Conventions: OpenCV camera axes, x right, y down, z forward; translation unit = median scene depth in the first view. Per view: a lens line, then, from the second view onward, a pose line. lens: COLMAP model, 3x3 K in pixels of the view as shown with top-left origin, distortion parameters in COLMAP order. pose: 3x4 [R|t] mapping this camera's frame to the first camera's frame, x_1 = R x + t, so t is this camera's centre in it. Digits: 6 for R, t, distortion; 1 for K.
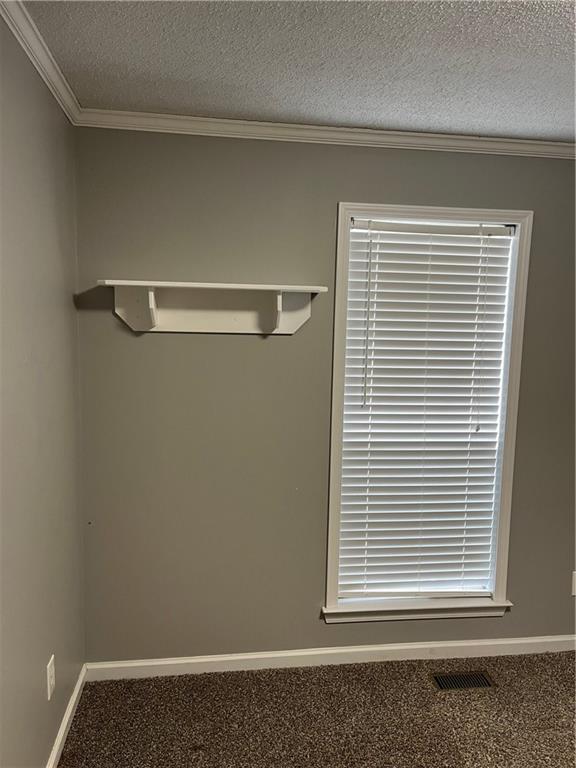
lens RADIAL K [[578.8, 0, 285.8], [0, 578.8, 387.3], [0, 0, 1]] dist [0.062678, -0.063232]
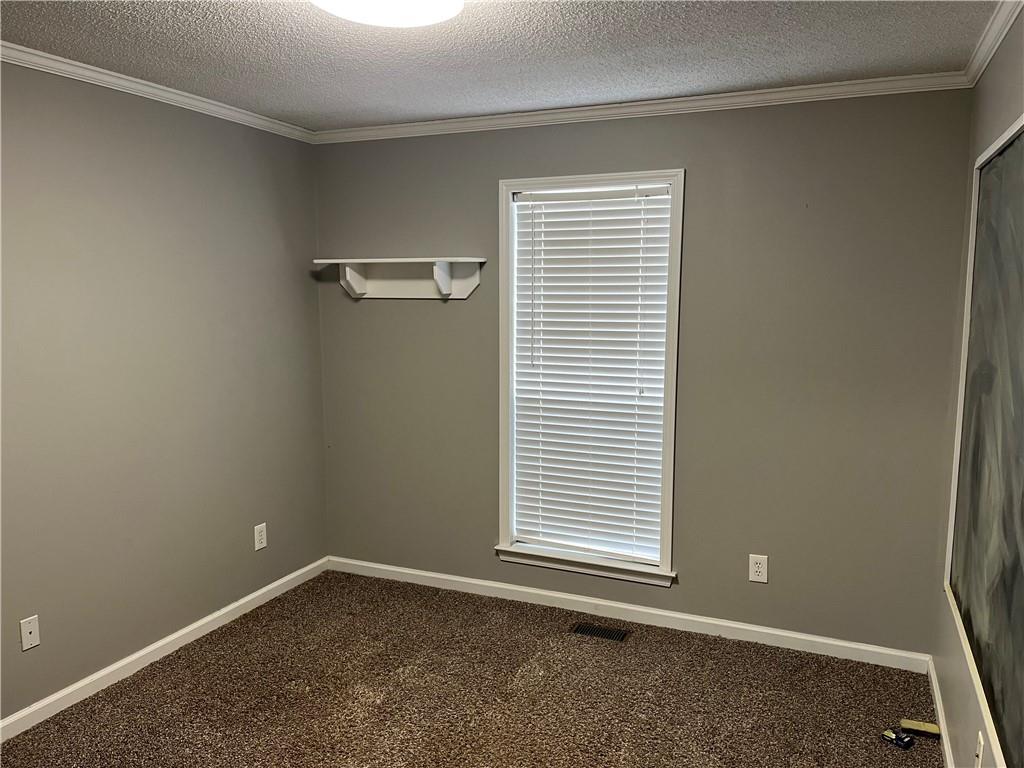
lens RADIAL K [[771.7, 0, 519.0], [0, 771.7, 384.8], [0, 0, 1]] dist [0.062678, -0.063232]
pose [[0.854711, 0.043266, -0.517299, 0.864833], [-0.037090, 0.999064, 0.022277, 0.038886], [0.517778, 0.000146, 0.855515, -0.243666]]
